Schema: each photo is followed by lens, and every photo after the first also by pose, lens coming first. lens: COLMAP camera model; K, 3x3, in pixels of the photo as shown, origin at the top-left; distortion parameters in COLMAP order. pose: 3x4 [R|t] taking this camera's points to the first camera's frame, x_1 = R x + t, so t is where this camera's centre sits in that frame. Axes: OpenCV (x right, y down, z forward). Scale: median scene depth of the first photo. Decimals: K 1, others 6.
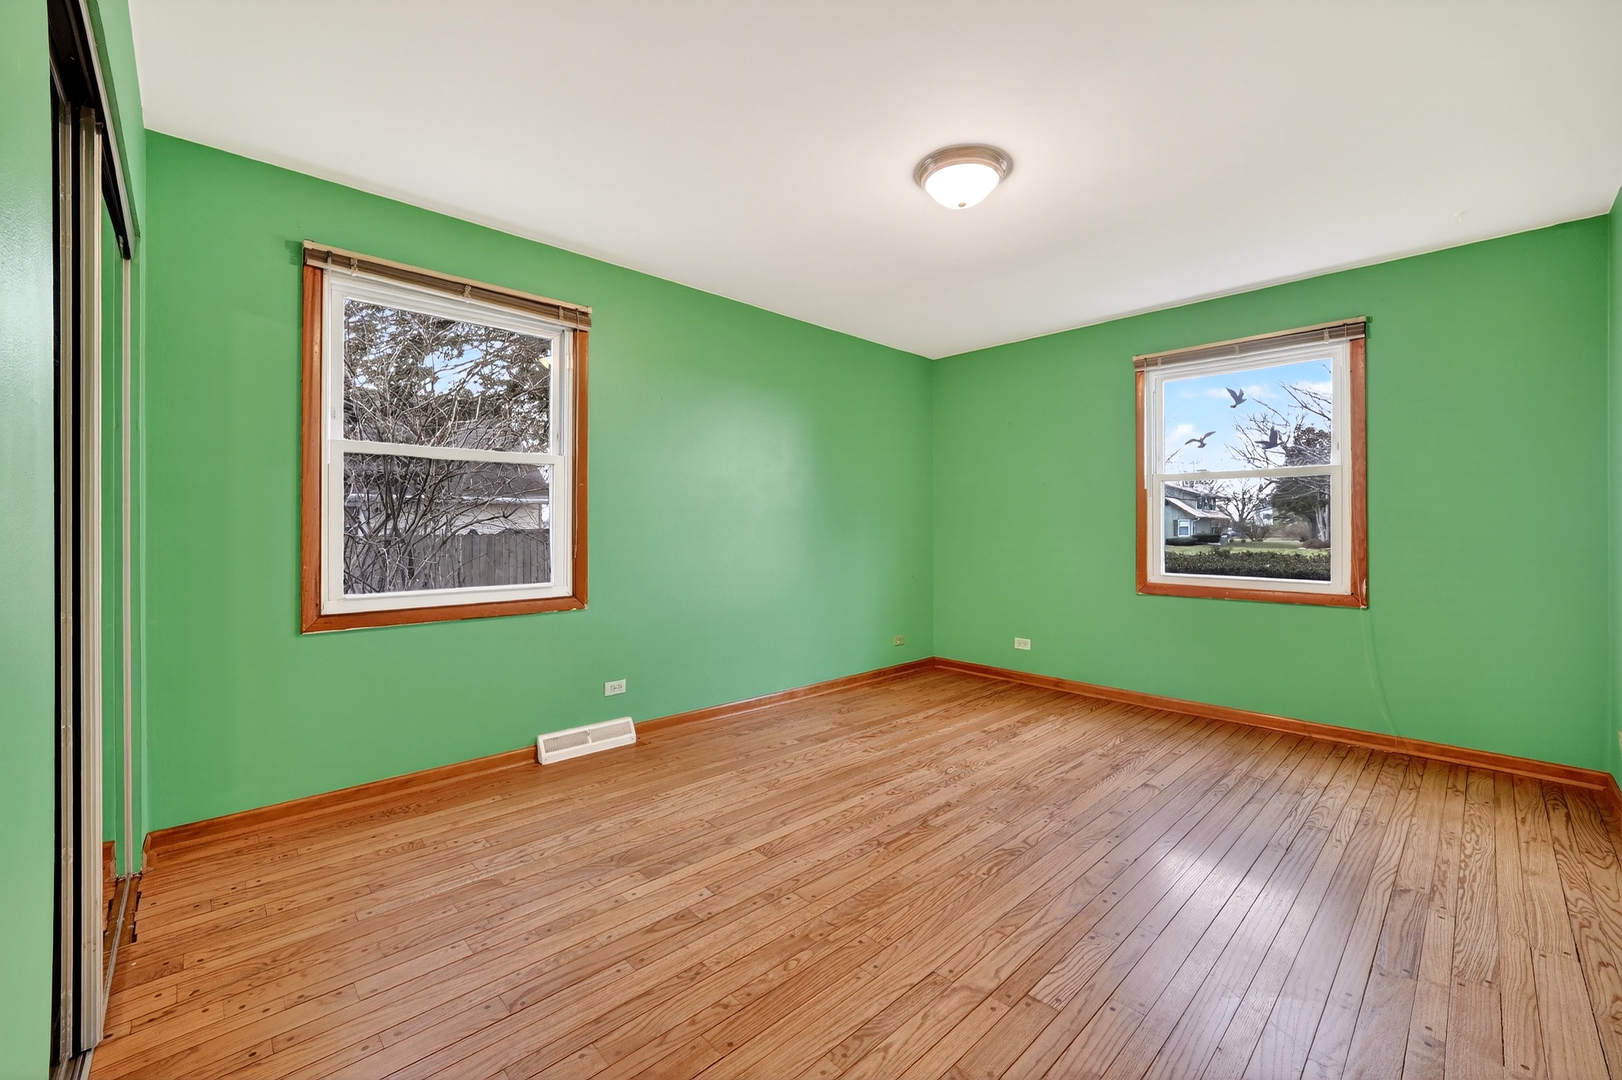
lens RADIAL K [[657.4, 0, 814.9], [0, 657.4, 529.1], [0, 0, 1]] dist [-0.029407, 0.006494]
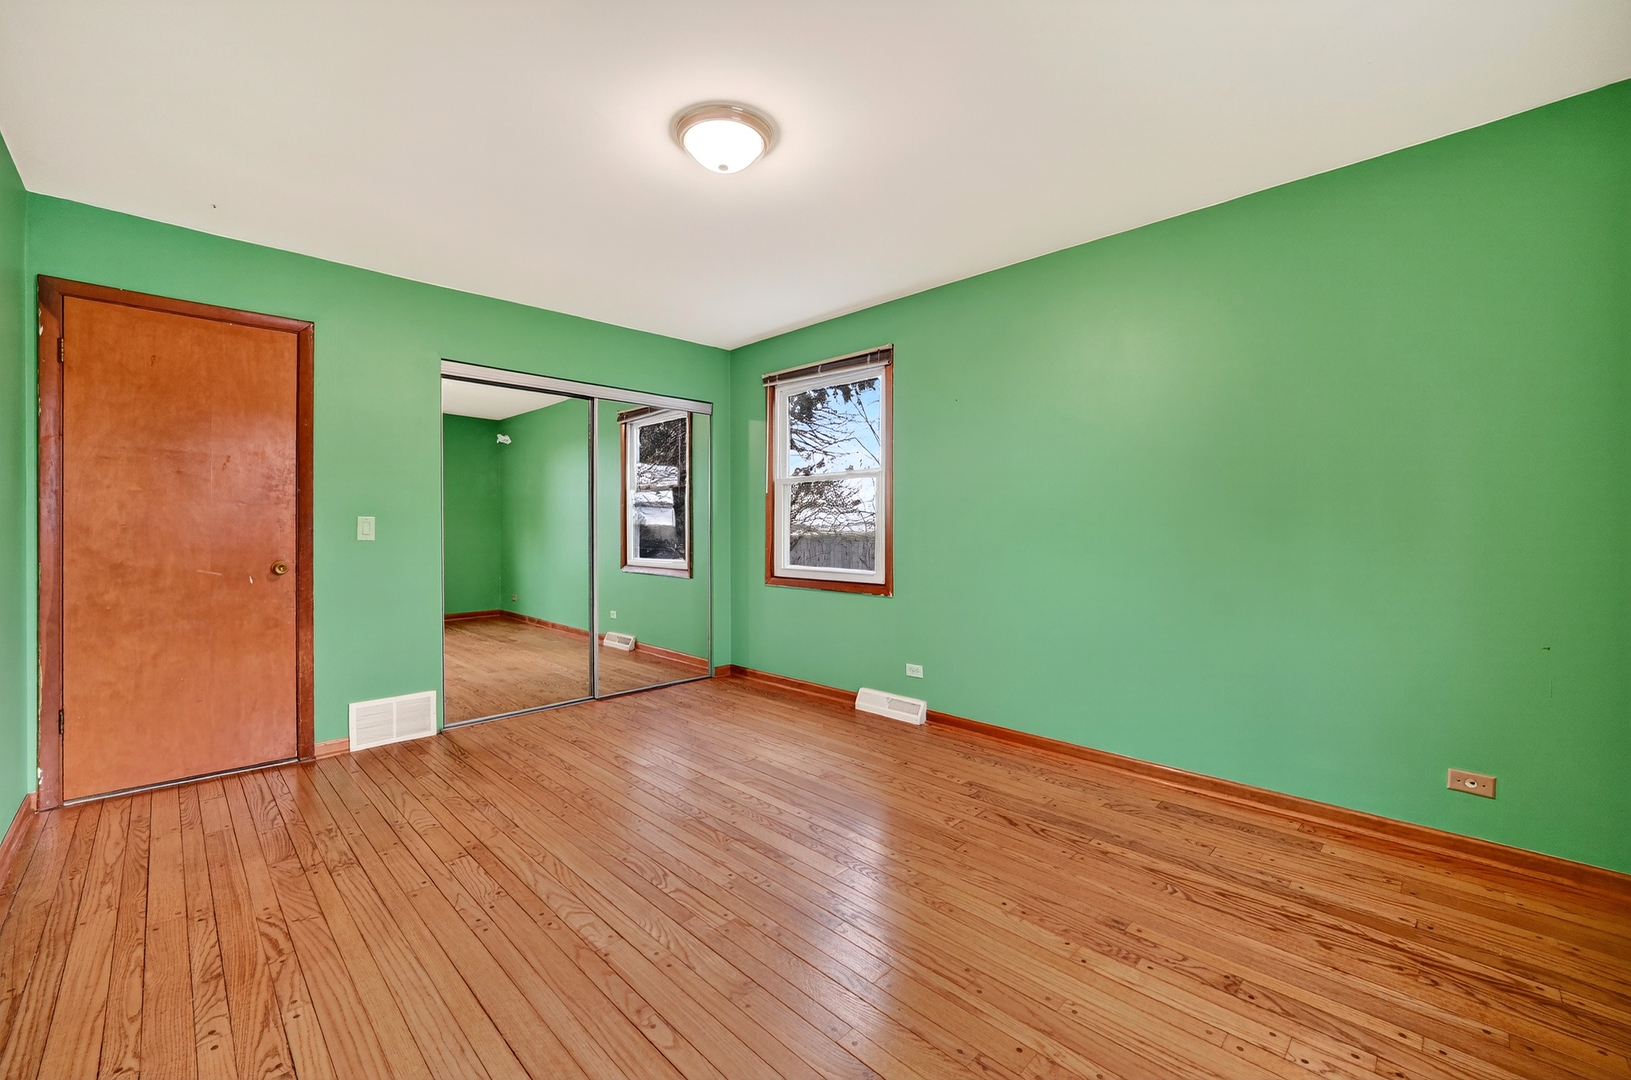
lens RADIAL K [[671.9, 0, 813.6], [0, 671.9, 531.4], [0, 0, 1]] dist [-0.018838, -0.000052]
pose [[0.009560, 0.004247, -0.999945, 0.902049], [-0.001550, 0.999990, 0.004232, -0.001253], [0.999953, 0.001509, 0.009567, 0.873420]]
